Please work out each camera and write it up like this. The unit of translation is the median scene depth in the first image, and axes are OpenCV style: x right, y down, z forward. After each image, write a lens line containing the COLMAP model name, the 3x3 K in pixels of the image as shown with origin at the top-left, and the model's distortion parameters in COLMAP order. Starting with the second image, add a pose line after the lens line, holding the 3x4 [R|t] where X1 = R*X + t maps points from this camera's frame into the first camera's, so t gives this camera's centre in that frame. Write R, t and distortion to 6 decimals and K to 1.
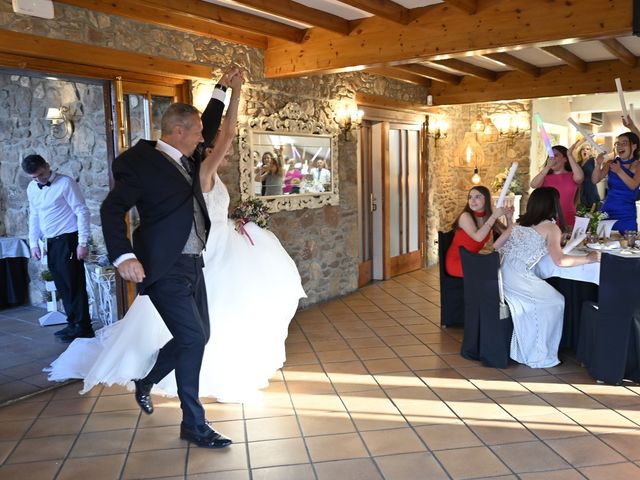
lens RADIAL K [[564.2, 0, 320.0], [0, 564.2, 240.0], [0, 0, 1]] dist [0.002870, -0.004357]
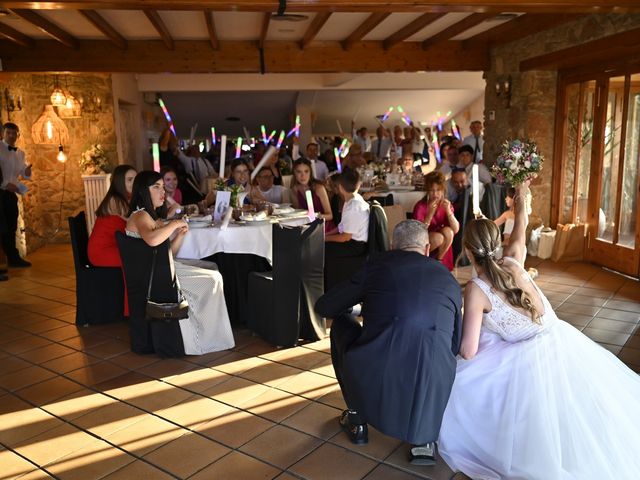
lens RADIAL K [[564.2, 0, 320.0], [0, 564.2, 240.0], [0, 0, 1]] dist [0.002870, -0.004357]
pose [[0.741369, -0.106481, 0.662596, -0.099830], [0.082597, 0.994303, 0.067371, -0.007568], [-0.665995, 0.004781, 0.745941, 0.150665]]
